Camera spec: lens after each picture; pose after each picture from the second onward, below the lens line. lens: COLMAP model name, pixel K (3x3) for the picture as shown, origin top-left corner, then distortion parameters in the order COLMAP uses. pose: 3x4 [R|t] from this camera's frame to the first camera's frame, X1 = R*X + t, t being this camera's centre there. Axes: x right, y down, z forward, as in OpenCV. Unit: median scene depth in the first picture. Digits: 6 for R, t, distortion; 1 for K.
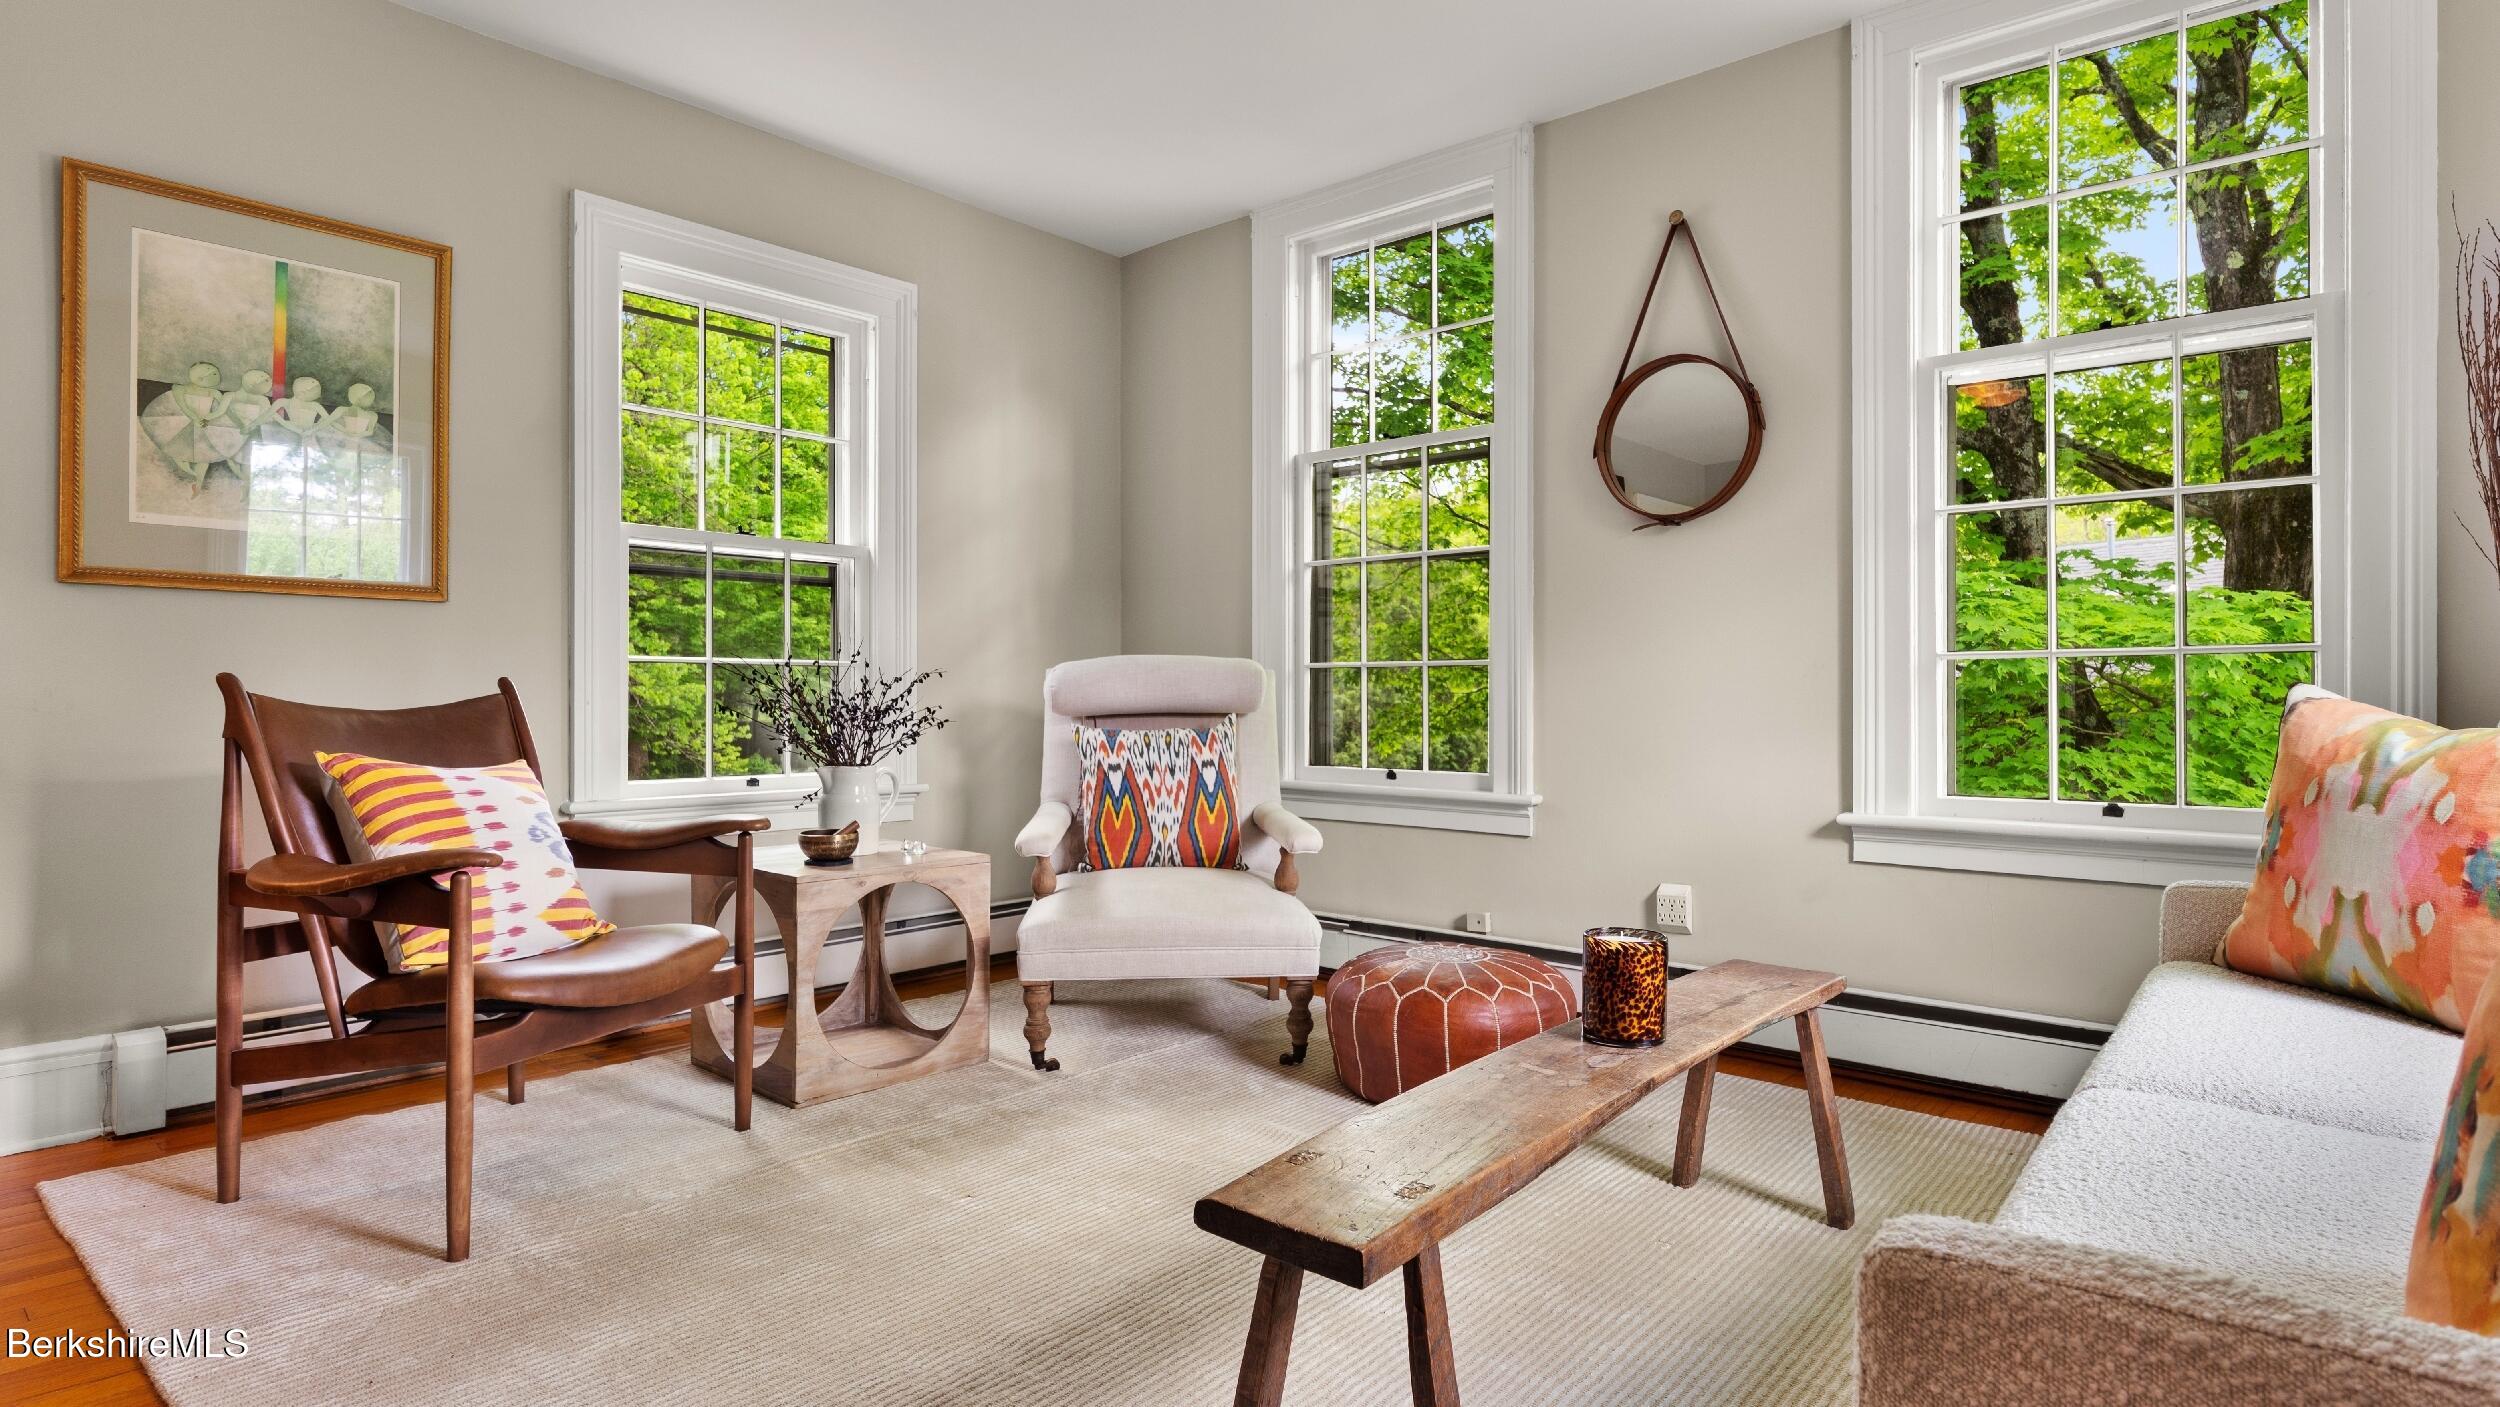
lens RADIAL K [[1295.9, 0, 1250.0], [0, 1295.9, 703.5], [0, 0, 1]] dist [-0.003163, -0.000654]
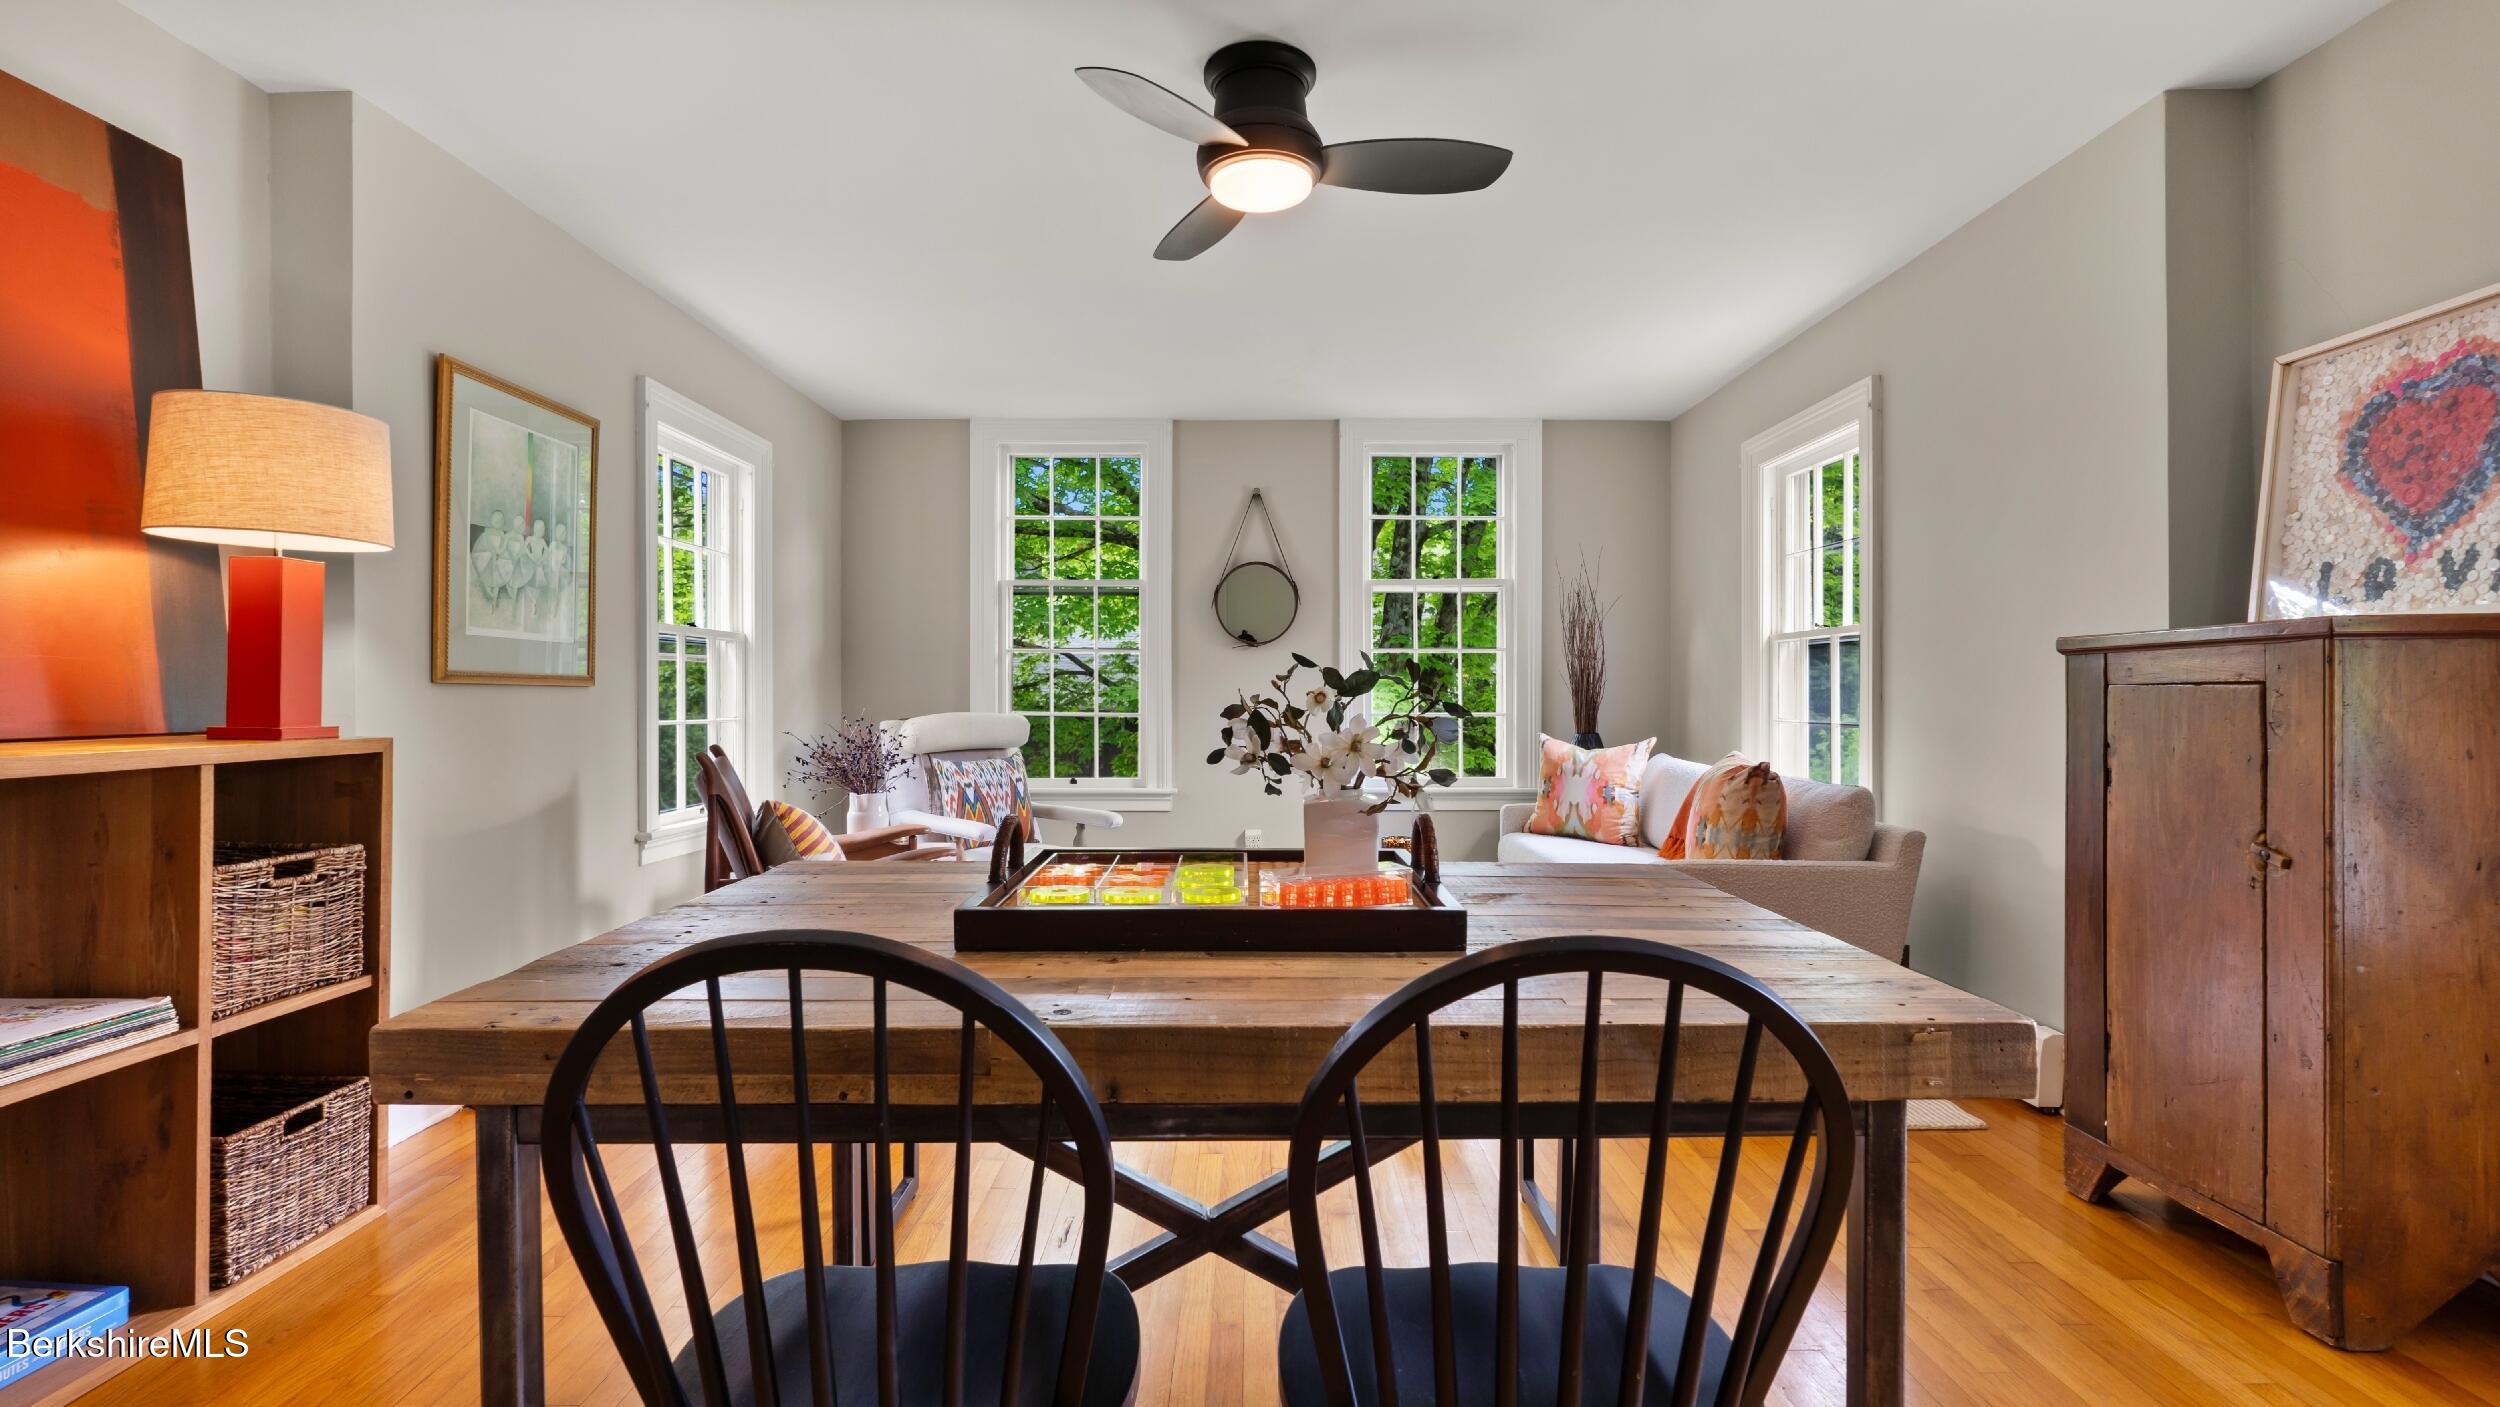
lens RADIAL K [[1125.3, 0, 1250.0], [0, 1125.3, 703.5], [0, 0, 1]] dist [-0.002573, -0.000295]
pose [[0.755933, -0.005429, 0.654626, -0.877241], [0.006569, 0.999978, 0.000708, -0.058208], [-0.654616, 0.003765, 0.755952, -0.314787]]
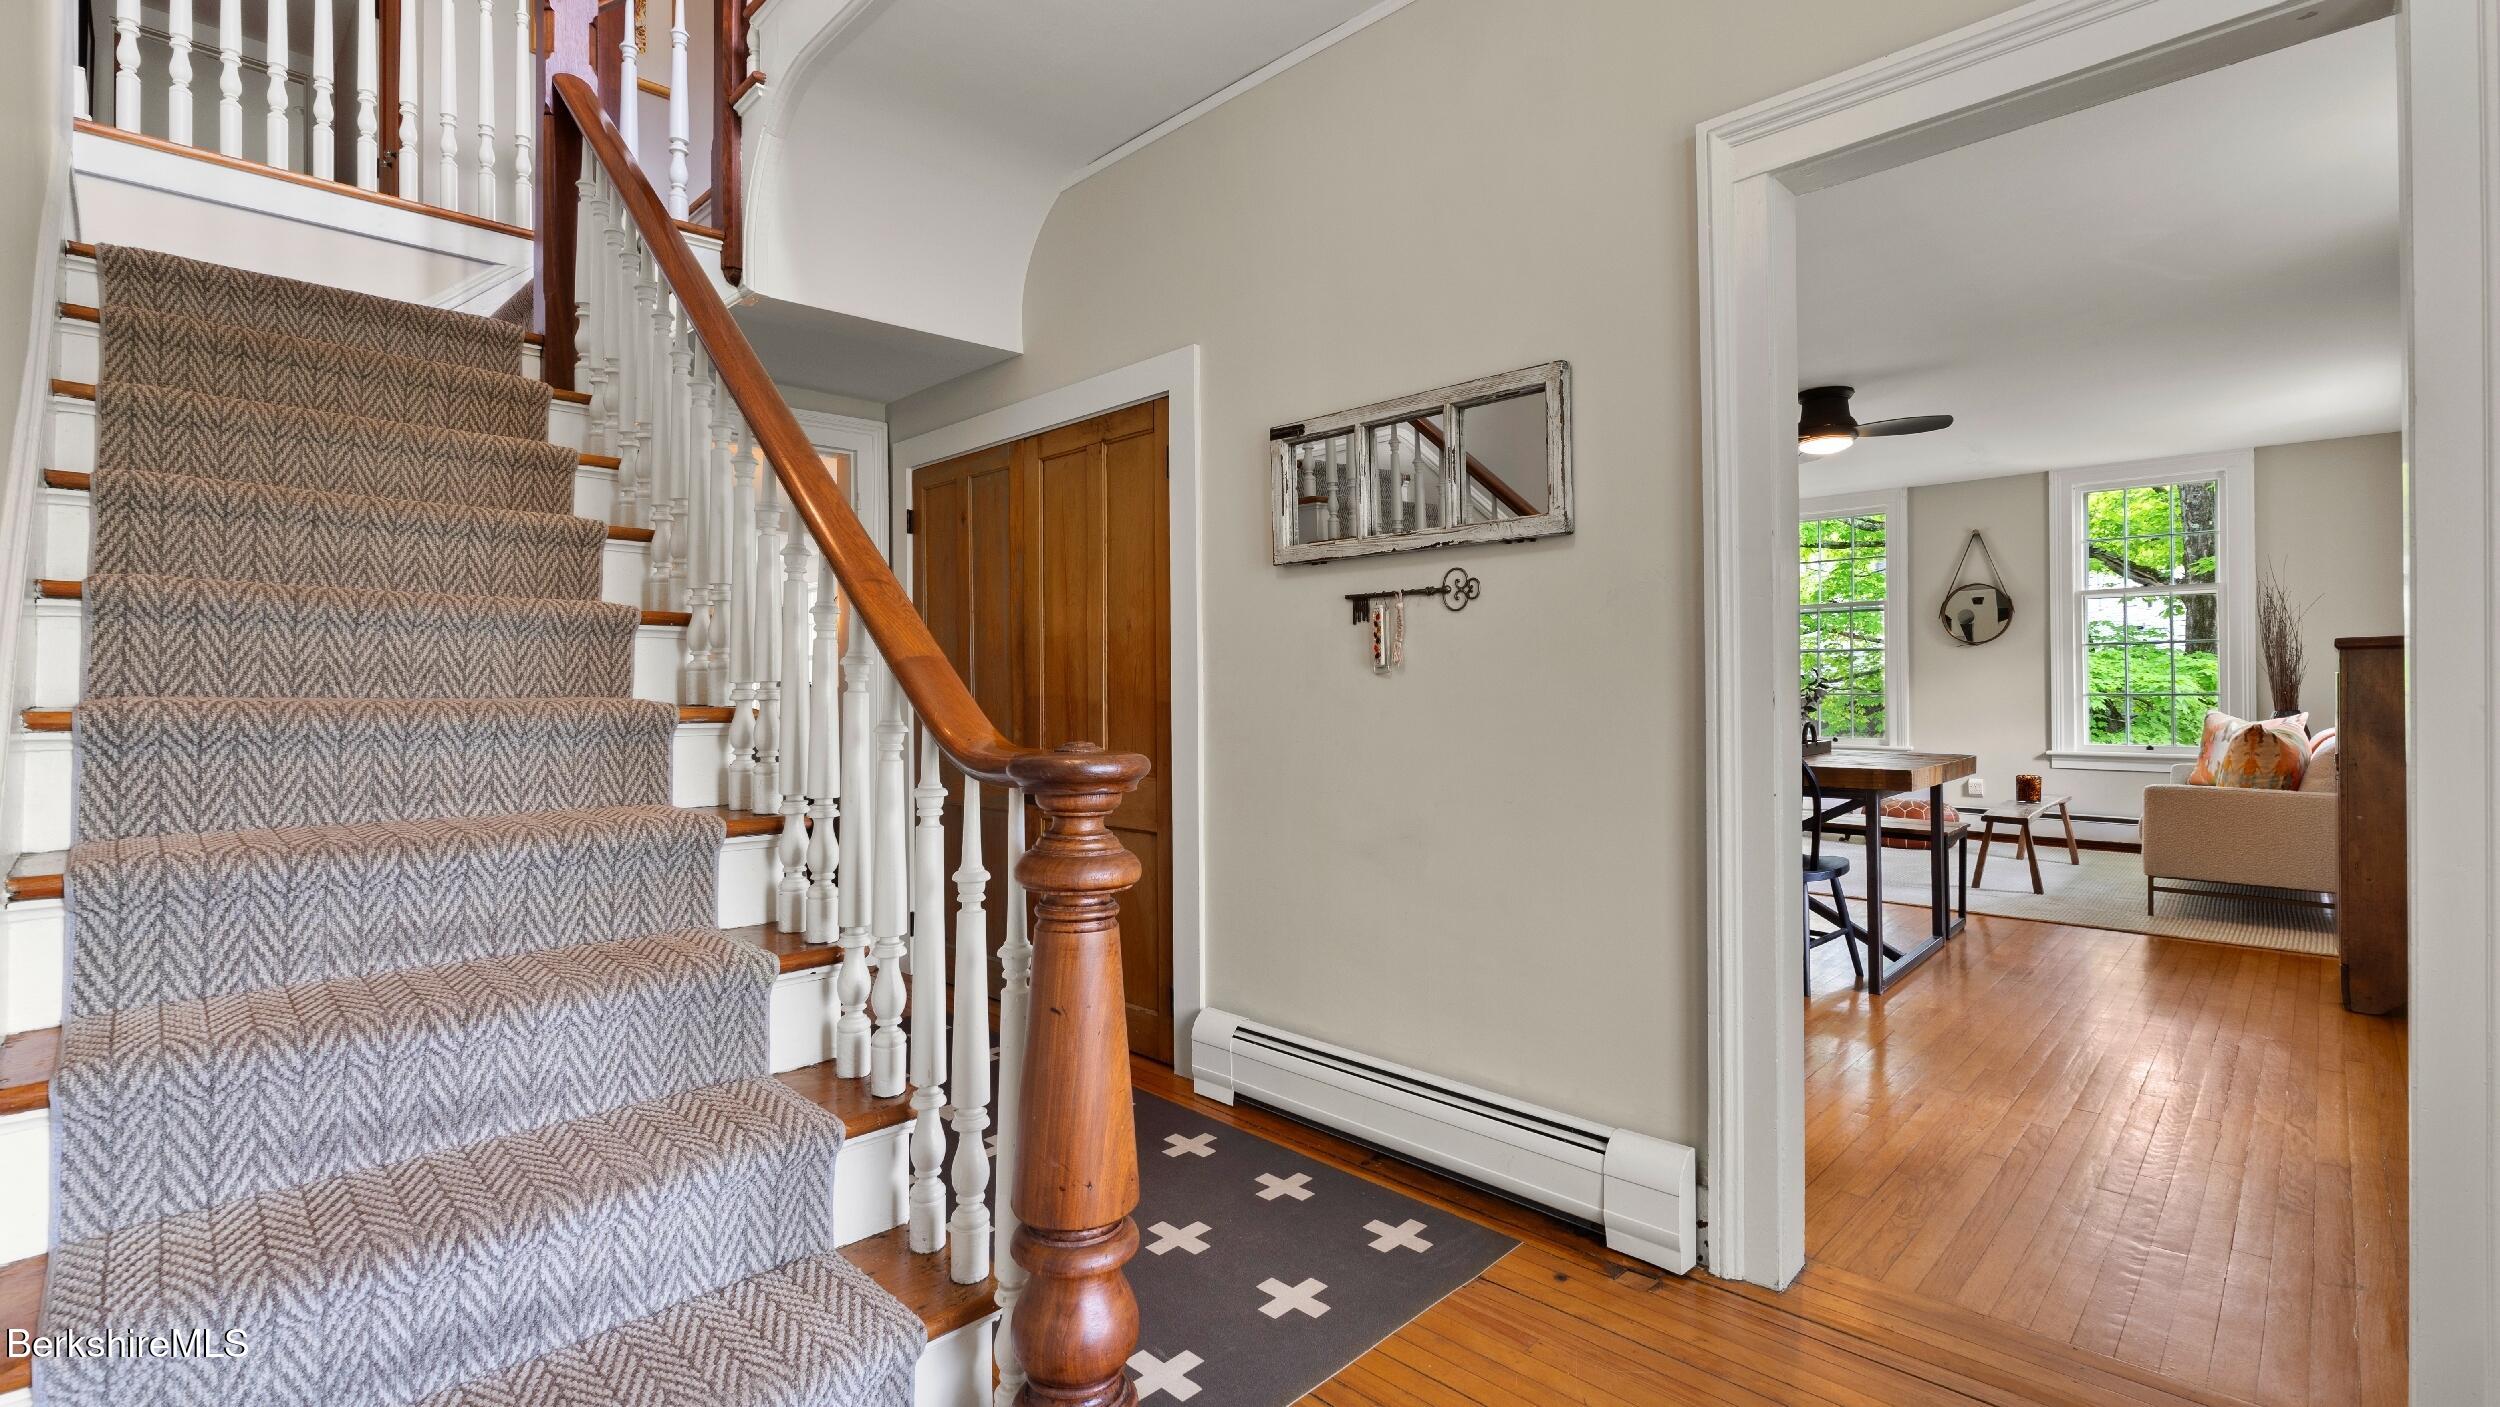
lens RADIAL K [[1125.3, 0, 1250.0], [0, 1125.3, 703.5], [0, 0, 1]] dist [-0.002573, -0.000295]
pose [[0.998680, -0.009384, -0.050503, -1.170115], [0.009358, 0.999956, -0.000755, -0.032467], [0.050507, 0.000281, 0.998724, -1.555503]]
